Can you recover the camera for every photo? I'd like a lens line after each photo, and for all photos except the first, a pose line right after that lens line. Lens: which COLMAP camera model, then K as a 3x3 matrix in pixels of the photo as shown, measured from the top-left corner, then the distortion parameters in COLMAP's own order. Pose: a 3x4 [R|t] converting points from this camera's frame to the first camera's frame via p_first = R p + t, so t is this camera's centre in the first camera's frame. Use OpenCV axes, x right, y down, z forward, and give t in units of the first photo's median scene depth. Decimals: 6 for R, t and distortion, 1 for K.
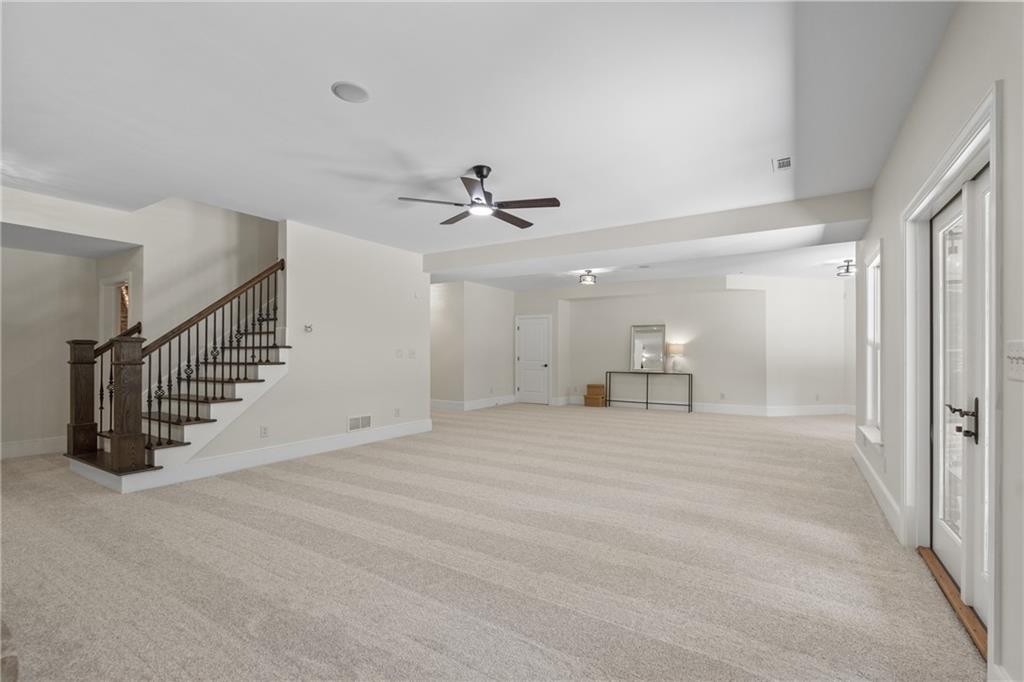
lens RADIAL K [[458.3, 0, 512.0], [0, 458.3, 341.0], [0, 0, 1]] dist [-0.000831, -0.000185]
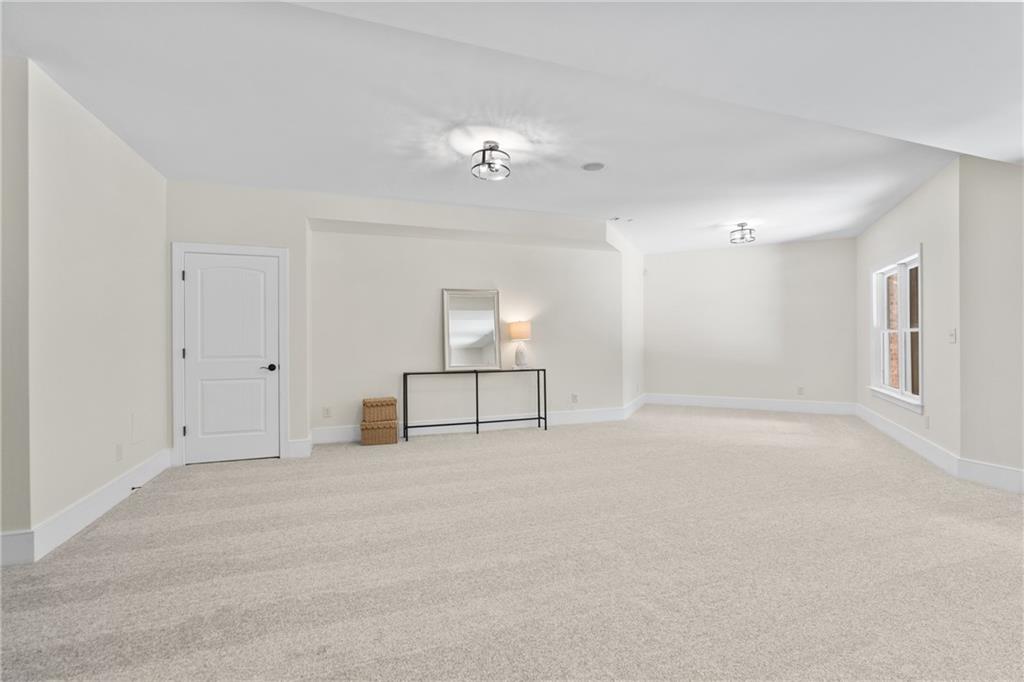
lens RADIAL K [[458.3, 0, 512.0], [0, 458.3, 341.0], [0, 0, 1]] dist [-0.000831, -0.000185]
pose [[0.611901, -0.013804, 0.790814, -0.140451], [-0.015646, 0.999441, 0.029552, 0.012958], [-0.790779, -0.030456, 0.611343, 0.608821]]
